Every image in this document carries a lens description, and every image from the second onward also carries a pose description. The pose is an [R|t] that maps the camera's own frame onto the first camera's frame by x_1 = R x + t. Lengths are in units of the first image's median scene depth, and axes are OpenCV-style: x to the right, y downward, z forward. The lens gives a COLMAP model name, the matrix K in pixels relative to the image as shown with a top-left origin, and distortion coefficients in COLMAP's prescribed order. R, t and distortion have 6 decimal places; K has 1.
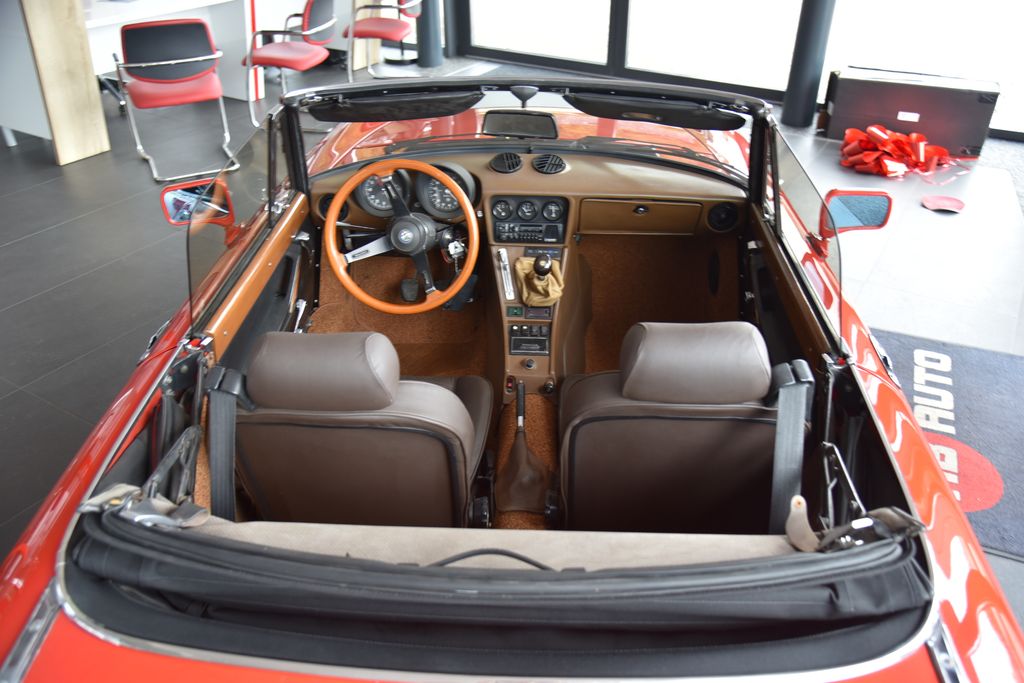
lens RADIAL K [[801.8, 0, 512.0], [0, 801.8, 341.5], [0, 0, 1]] dist [-0.051428, 0.000037]
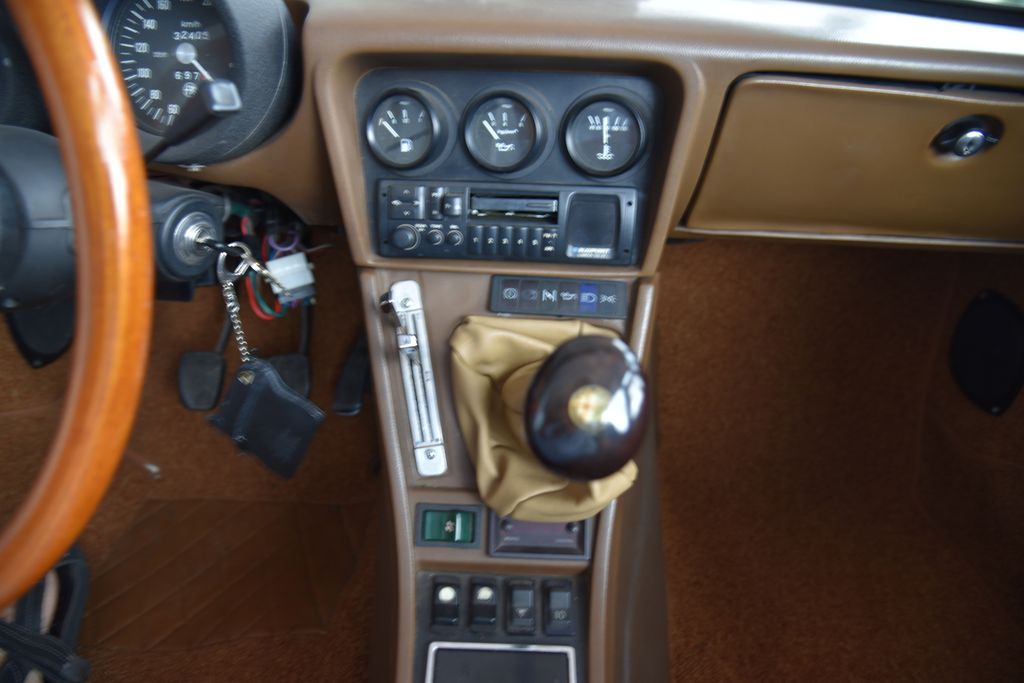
lens RADIAL K [[684.8, 0, 505.7], [0, 684.8, 358.5], [0, 0, 1]] dist [-0.136585, 0.066649]
pose [[0.999816, 0.015741, 0.010969, 0.019325], [-0.015977, 0.999637, 0.021713, -0.097228], [-0.010623, -0.021884, 0.999704, 0.783463]]
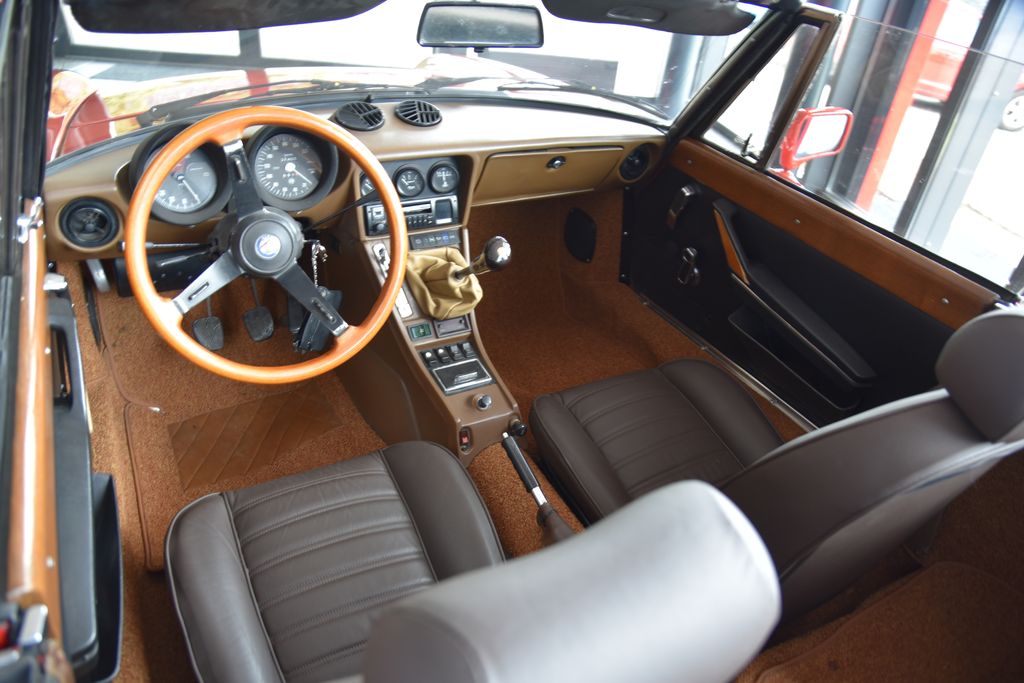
lens RADIAL K [[684.8, 0, 505.7], [0, 684.8, 358.5], [0, 0, 1]] dist [-0.136585, 0.066649]
pose [[0.847000, -0.236091, 0.476291, -0.218424], [0.201479, 0.971694, 0.123360, -0.072589], [-0.491933, -0.008524, 0.870591, 0.457024]]
